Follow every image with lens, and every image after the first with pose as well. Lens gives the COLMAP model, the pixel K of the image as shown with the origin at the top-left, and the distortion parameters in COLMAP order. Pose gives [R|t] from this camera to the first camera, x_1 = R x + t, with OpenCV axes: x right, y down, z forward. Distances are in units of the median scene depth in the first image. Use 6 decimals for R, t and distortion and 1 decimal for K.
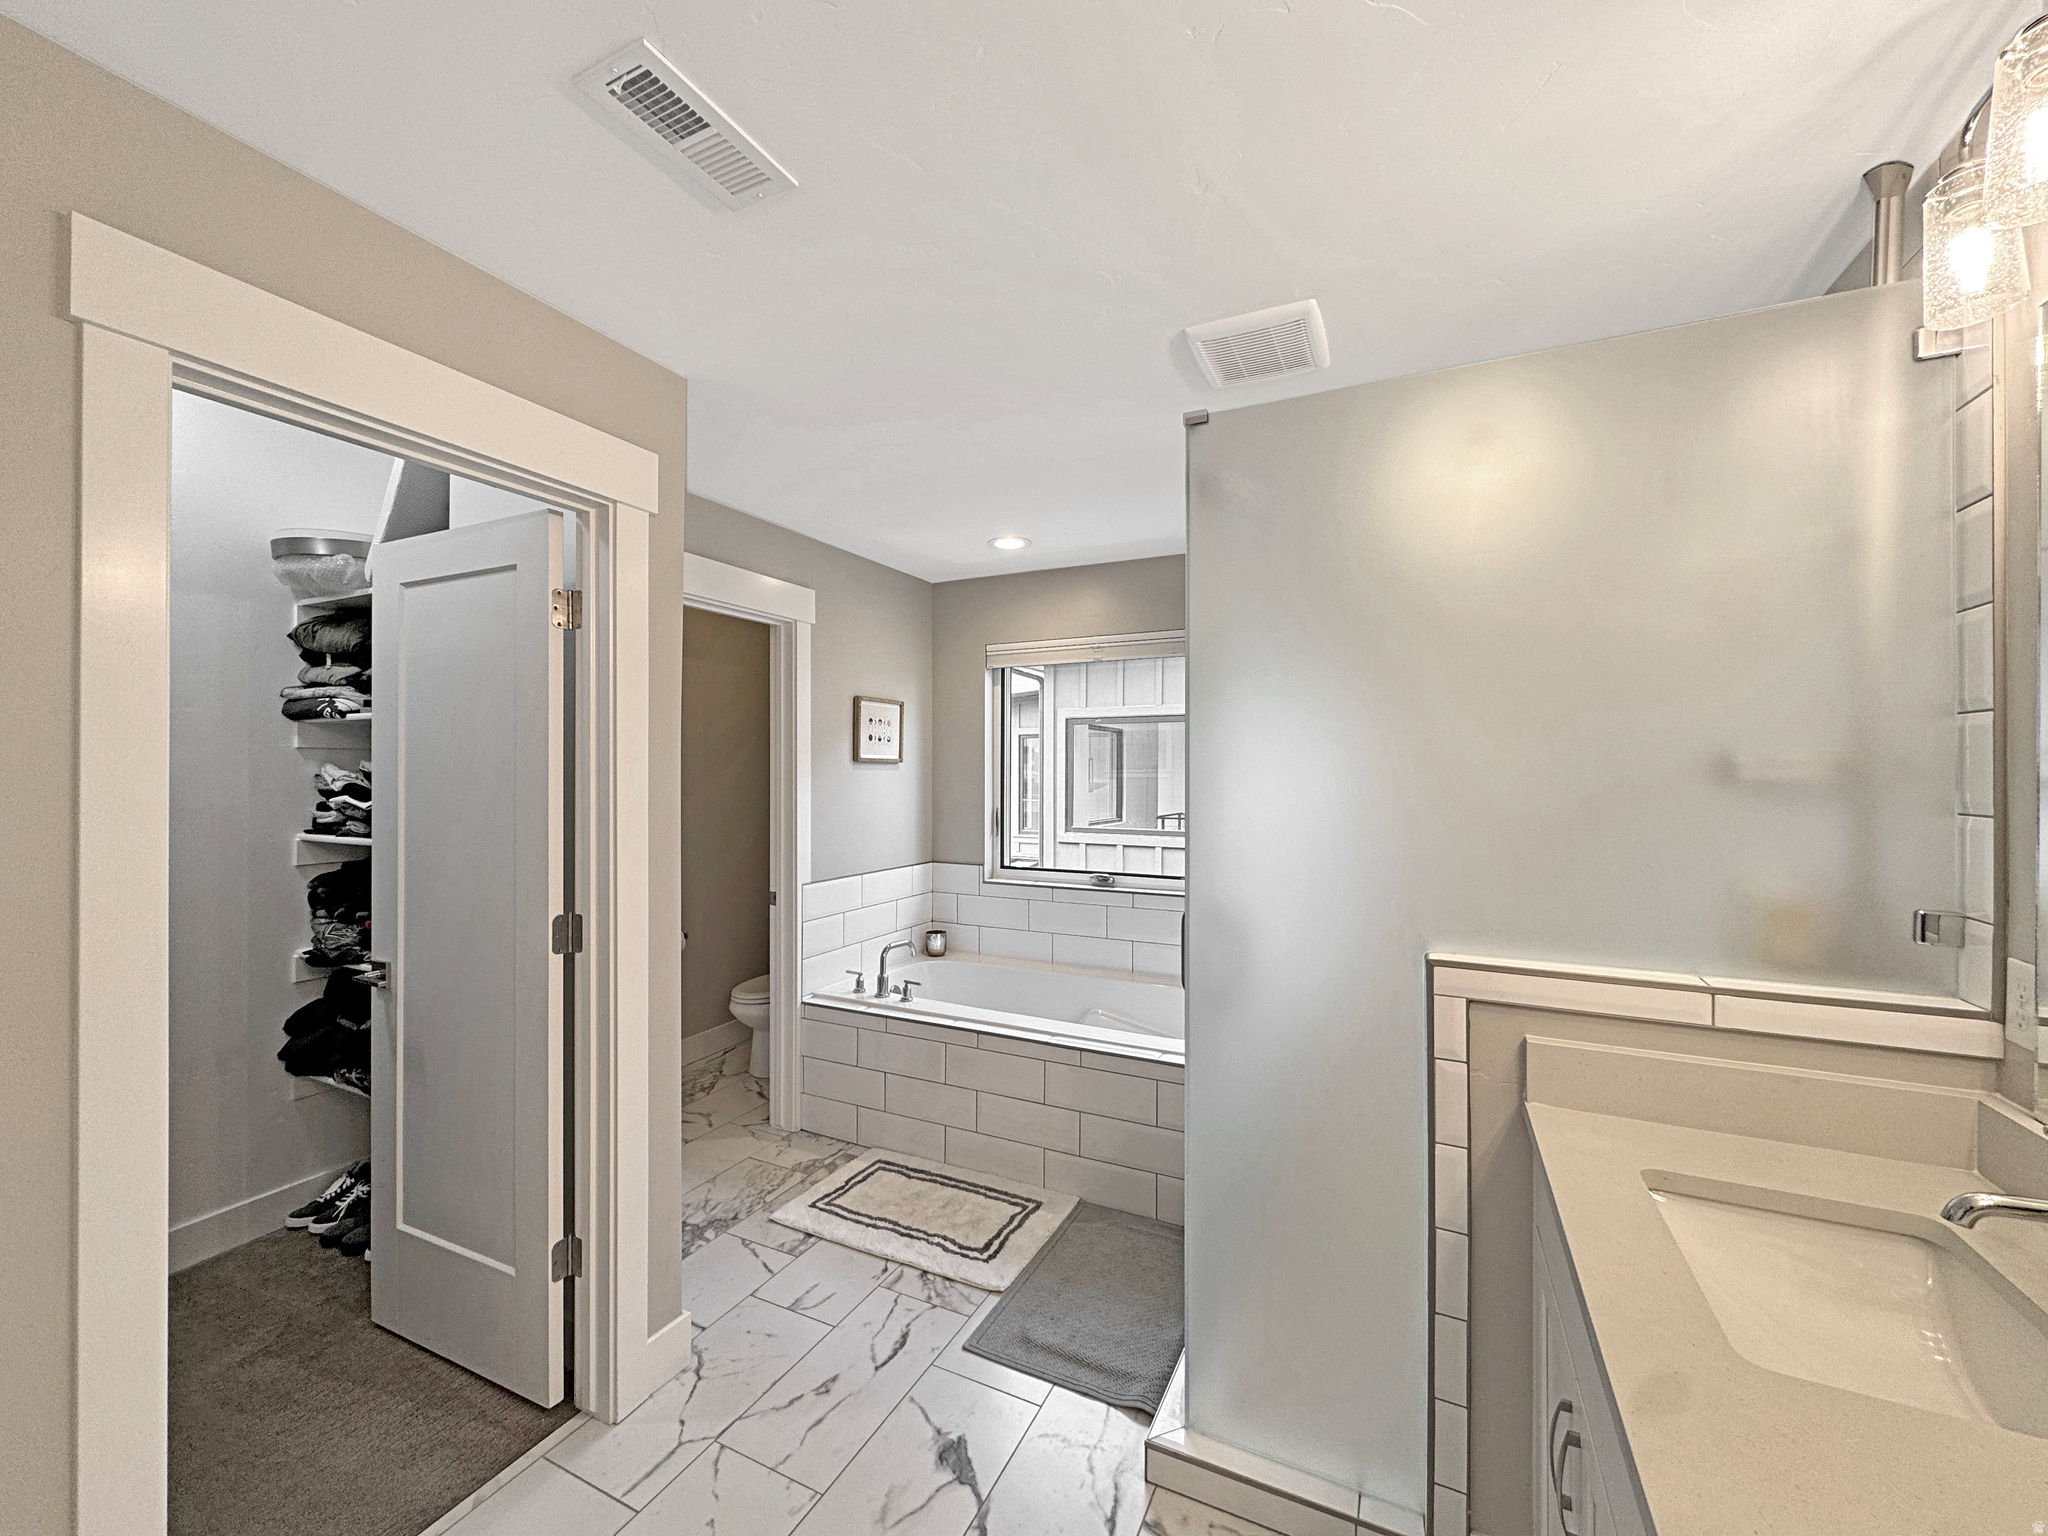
lens RADIAL K [[816.6, 0, 1019.9], [0, 816.6, 770.5], [0, 0, 1]] dist [-0.001391, 0.000465]
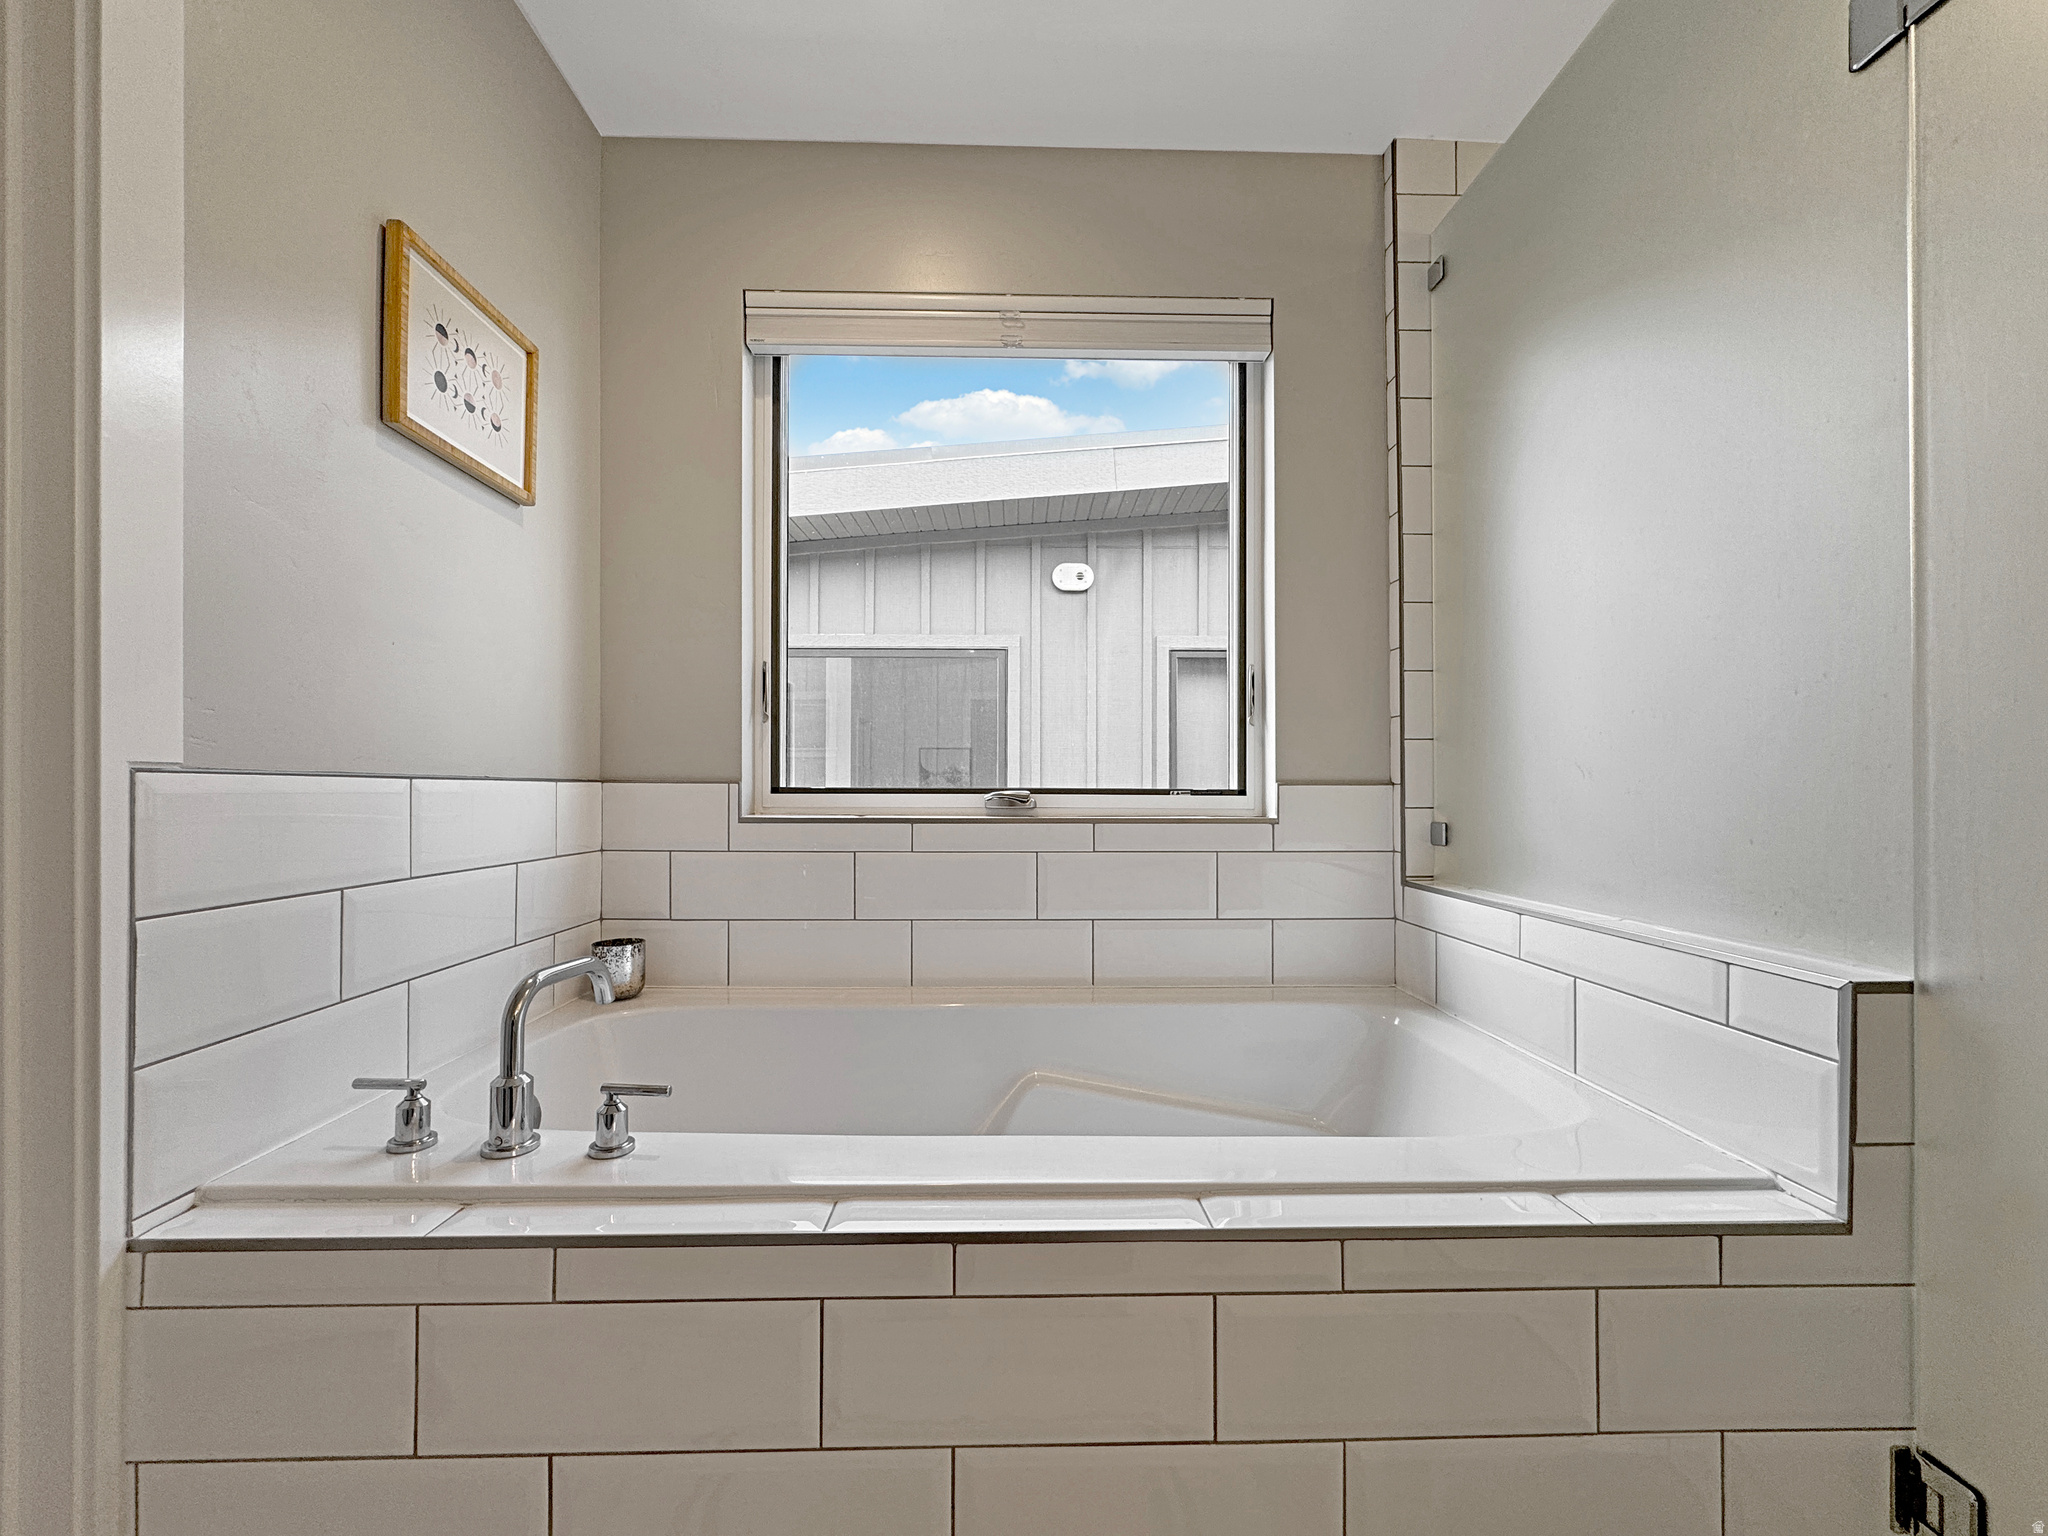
lens RADIAL K [[829.2, 0, 1021.5], [0, 829.2, 784.9], [0, 0, 1]] dist [-0.000576, -0.000092]
pose [[0.884786, 0.001232, 0.465996, -0.131541], [-0.000005, 0.999997, -0.002635, 0.132350], [-0.465998, 0.002329, 0.884783, 0.591131]]
